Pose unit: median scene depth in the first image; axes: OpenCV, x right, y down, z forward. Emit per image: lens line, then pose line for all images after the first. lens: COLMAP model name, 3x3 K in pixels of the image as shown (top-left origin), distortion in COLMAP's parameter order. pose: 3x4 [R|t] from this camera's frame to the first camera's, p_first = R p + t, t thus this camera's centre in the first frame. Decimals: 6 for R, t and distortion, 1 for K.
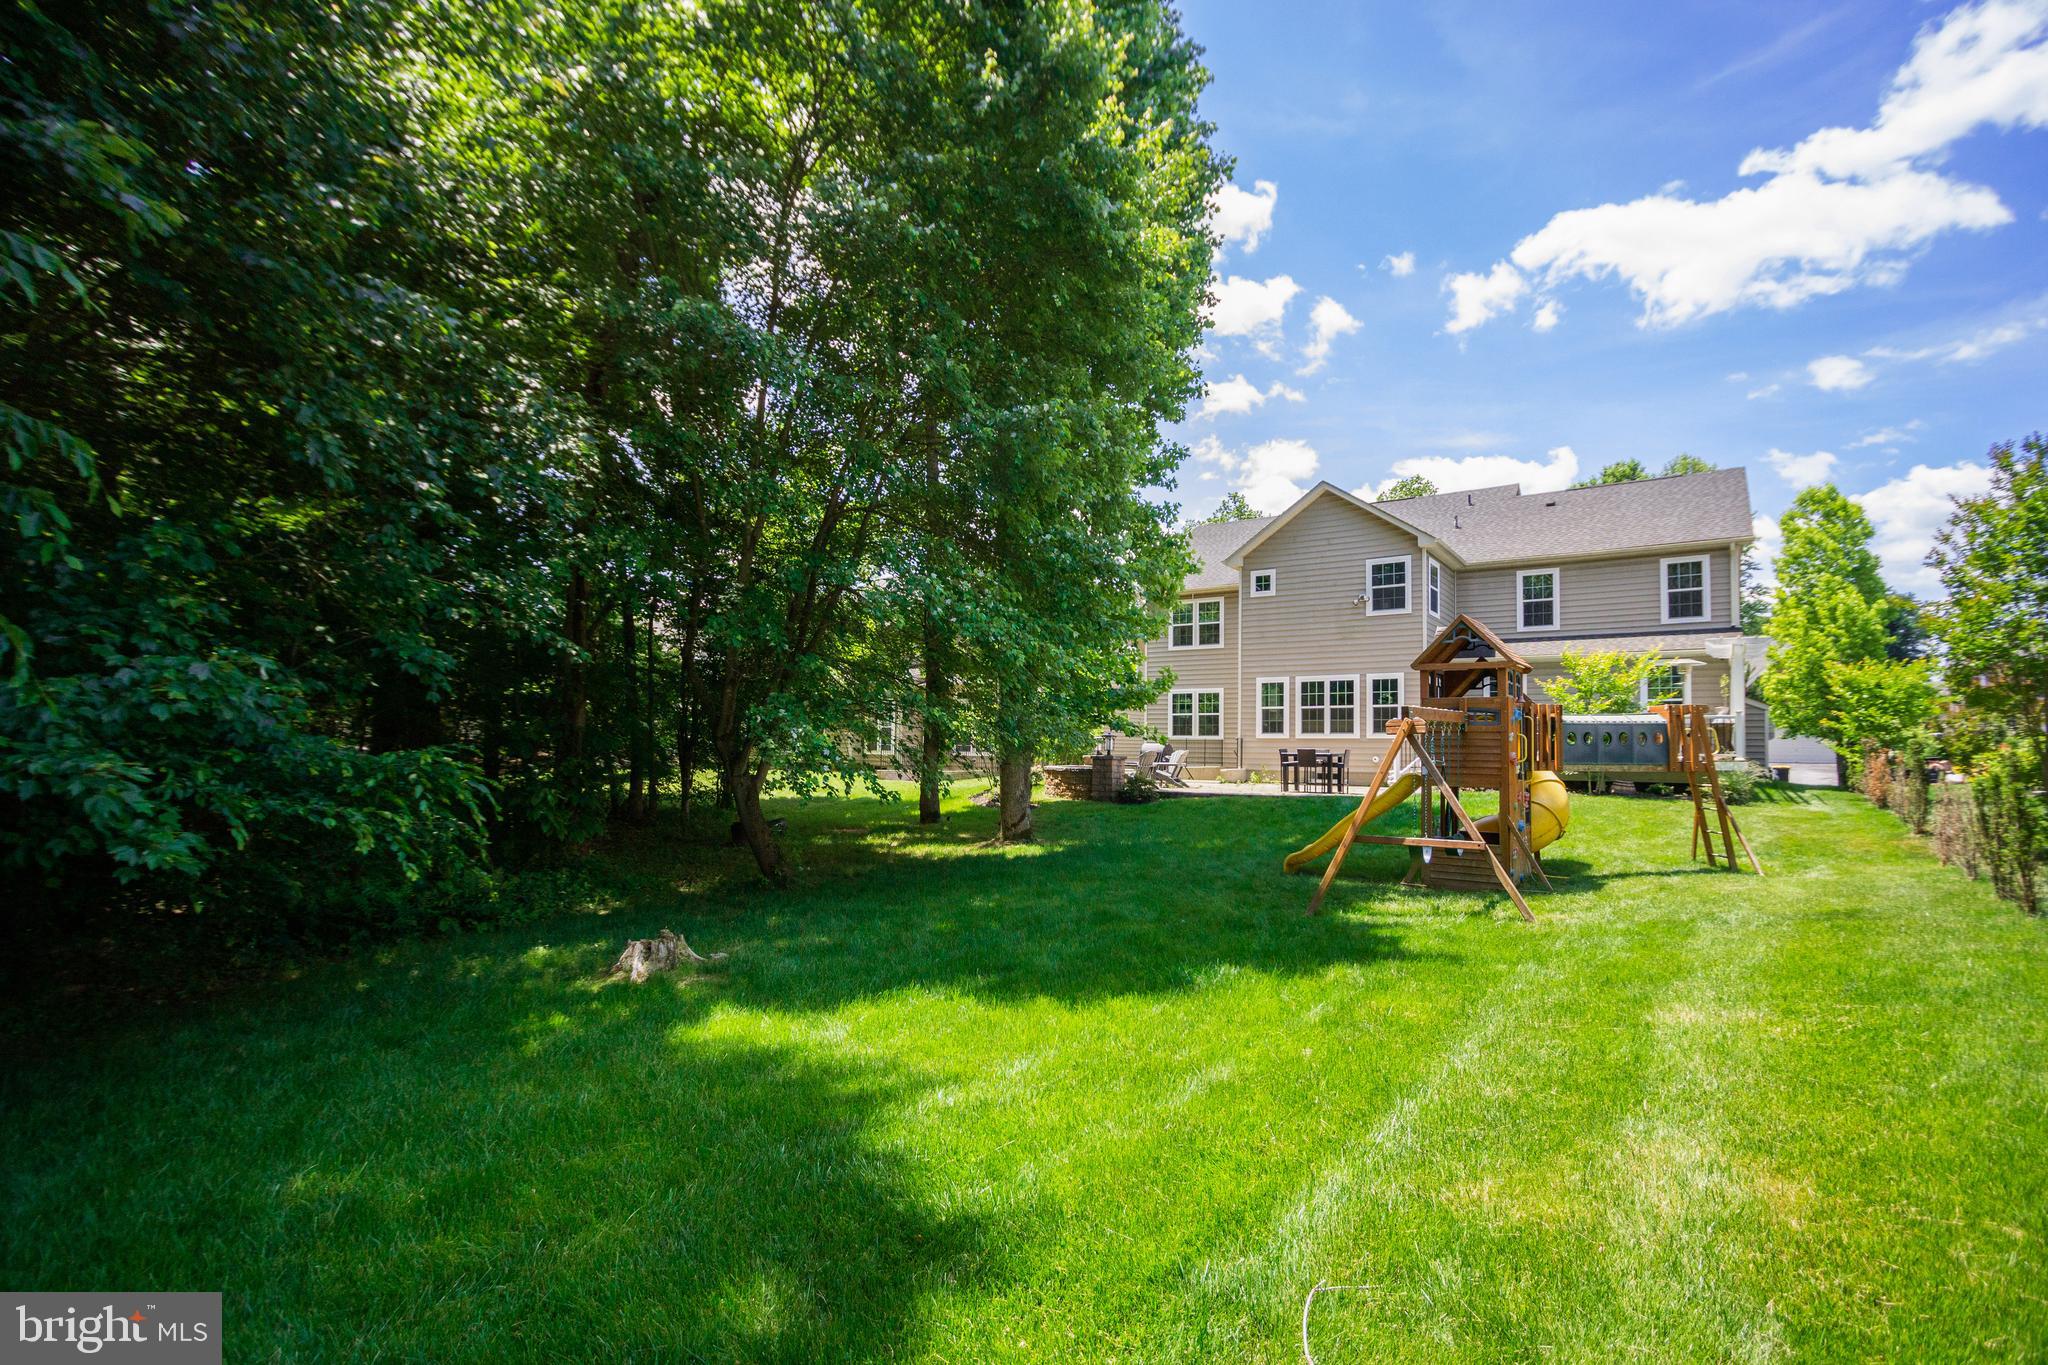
lens RADIAL K [[956.3, 0, 1051.0], [0, 956.3, 732.0], [0, 0, 1]] dist [-0.000852, 0.000164]
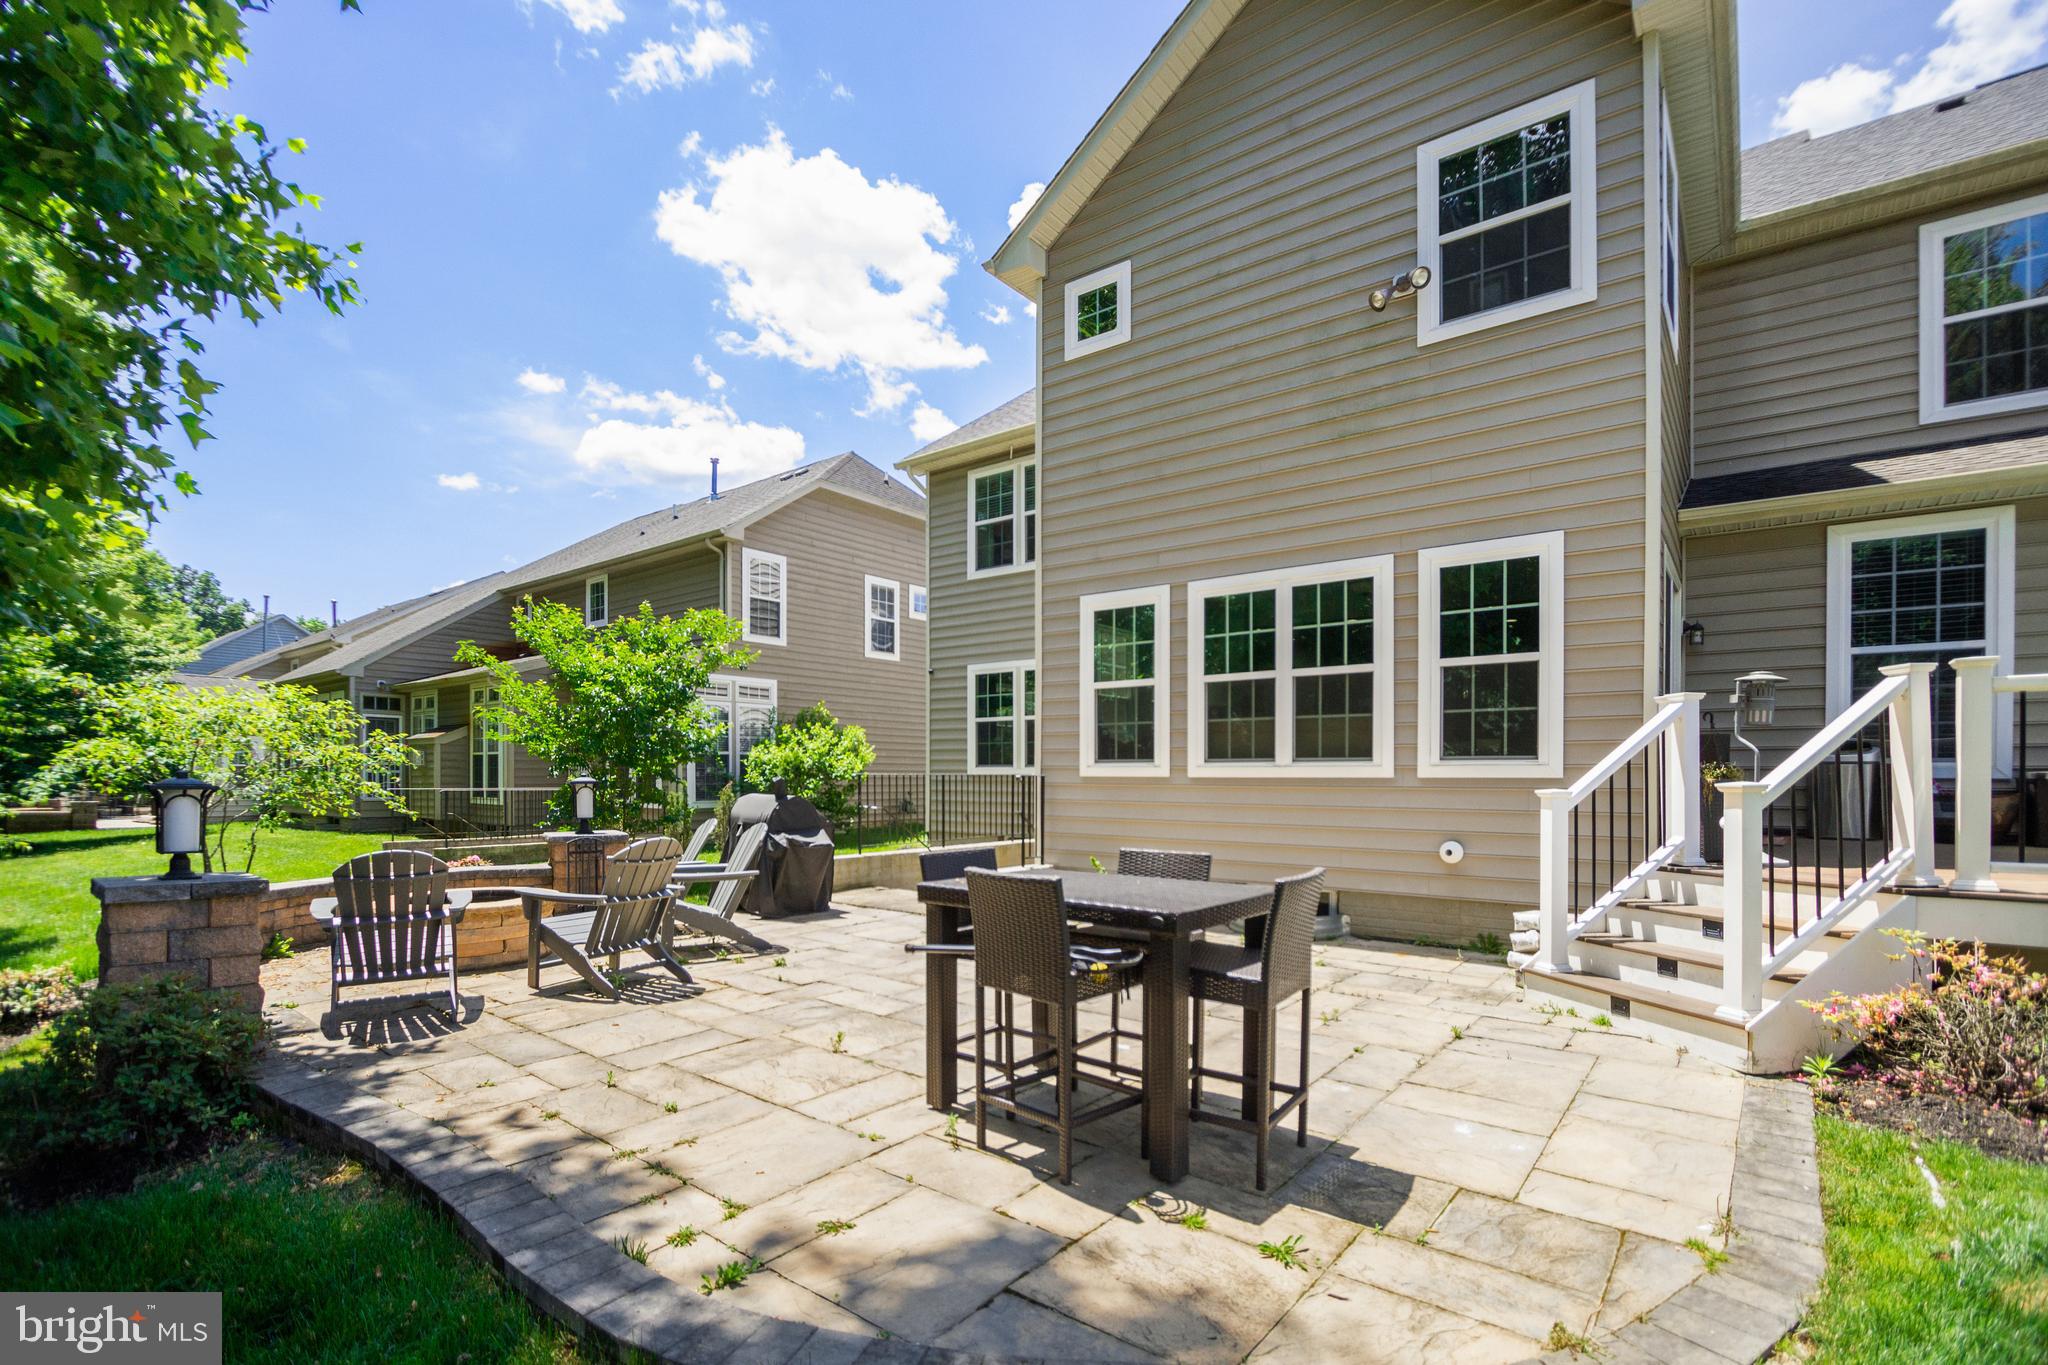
lens RADIAL K [[928.5, 0, 1021.3], [0, 928.5, 777.9], [0, 0, 1]] dist [-0.001288, -0.000264]
pose [[0.997322, -0.006369, -0.072856, 0.233331], [0.007943, 0.999741, 0.021335, -0.000042], [0.072701, -0.021856, 0.997114, 0.719822]]
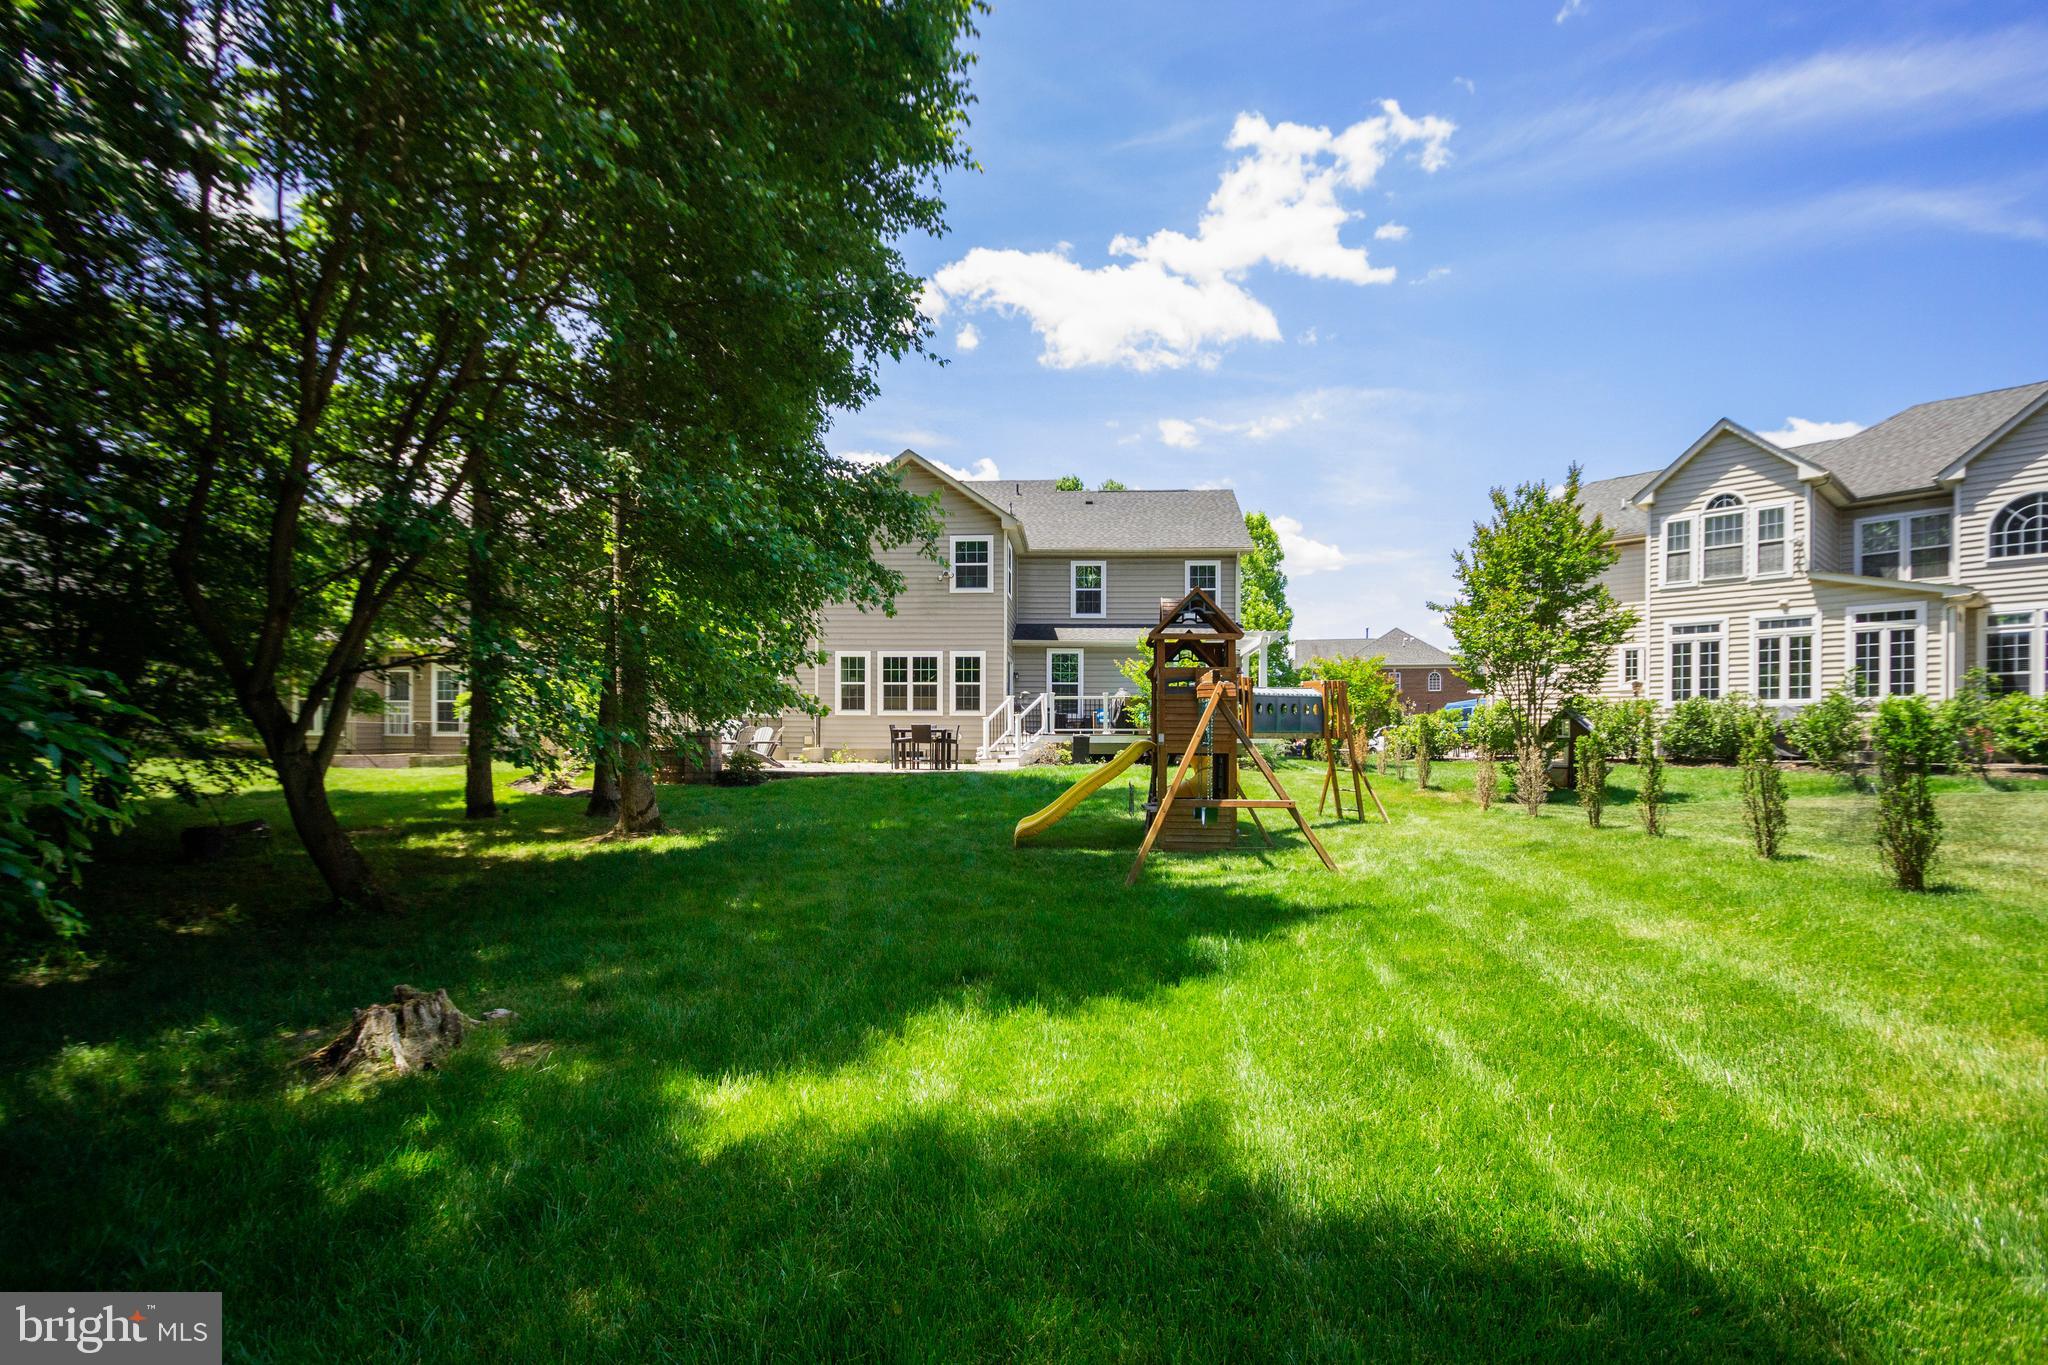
lens RADIAL K [[978.6, 0, 1022.7], [0, 978.6, 743.5], [0, 0, 1]] dist [-0.000866, 0.000383]
pose [[0.859561, -0.005776, 0.511001, -0.126533], [-0.007272, 0.999697, 0.023533, 0.011045], [-0.510982, -0.023944, 0.859258, 0.084895]]
